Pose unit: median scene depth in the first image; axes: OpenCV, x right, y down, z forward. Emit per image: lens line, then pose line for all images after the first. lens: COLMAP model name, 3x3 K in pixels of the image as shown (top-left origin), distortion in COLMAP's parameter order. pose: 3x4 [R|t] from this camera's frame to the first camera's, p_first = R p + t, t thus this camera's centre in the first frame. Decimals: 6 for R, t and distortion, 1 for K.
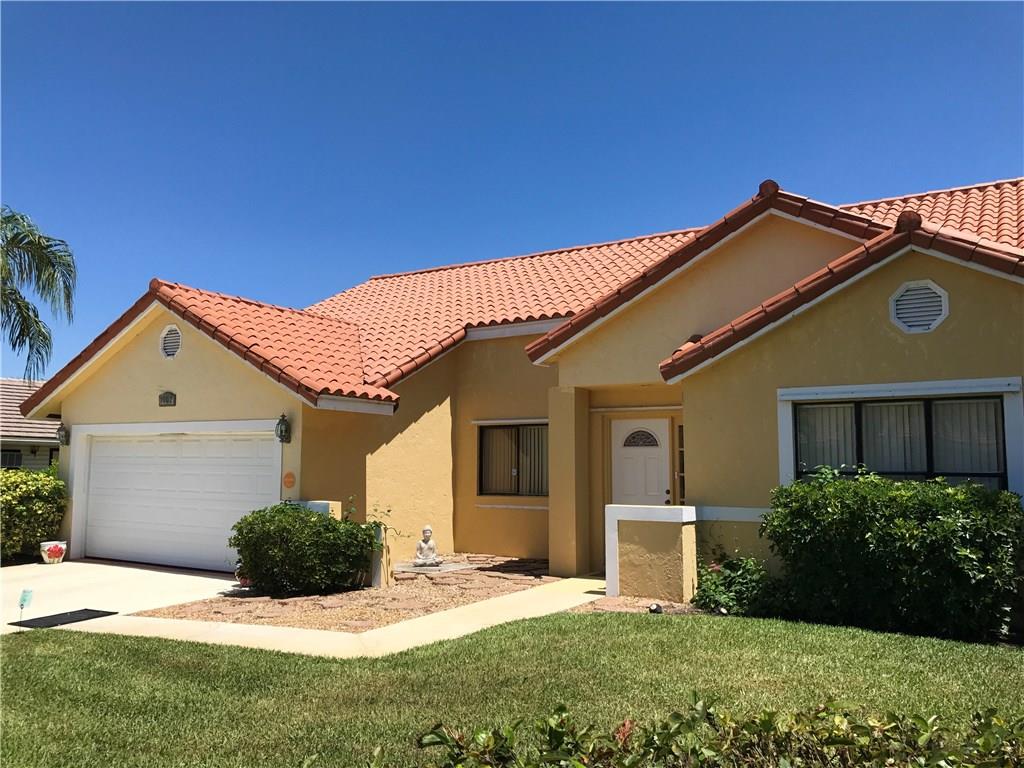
lens RADIAL K [[849.3, 0, 510.7], [0, 849.3, 388.5], [0, 0, 1]] dist [0.026861, -0.042905]
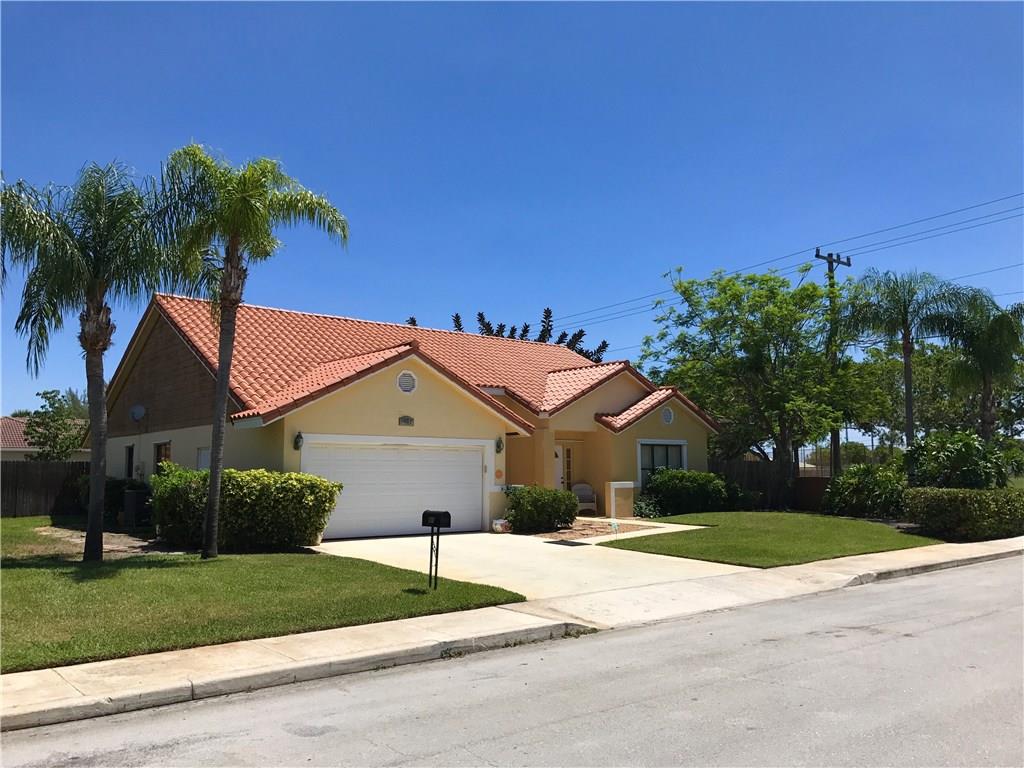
lens RADIAL K [[849.3, 0, 509.7], [0, 849.3, 380.4], [0, 0, 1]] dist [0.026861, -0.042905]
pose [[0.317843, 0.102679, 0.942567, -1.855932], [-0.073042, 0.993816, -0.083631, 0.056417], [-0.945326, -0.042265, 0.323377, 0.387378]]
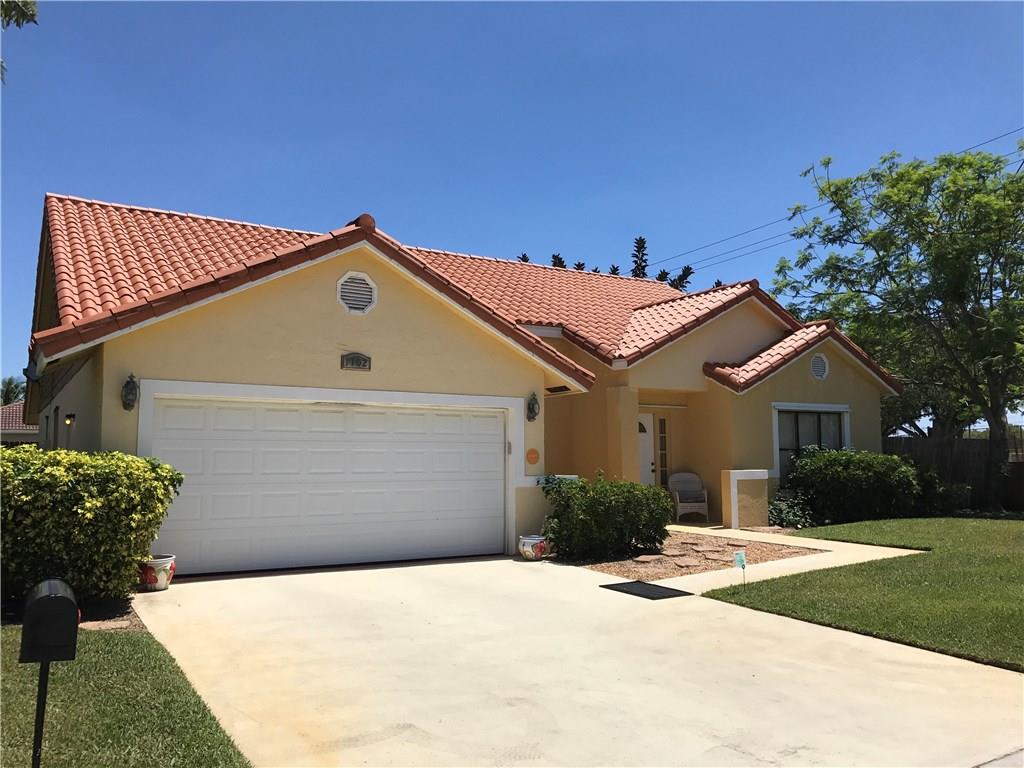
lens RADIAL K [[849.3, 0, 515.7], [0, 849.3, 365.6], [0, 0, 1]] dist [0.026861, -0.042905]
pose [[0.436517, 0.099270, 0.894203, -1.145857], [-0.068046, 0.994690, -0.077208, 0.074749], [-0.897119, -0.027145, 0.440954, 0.534334]]
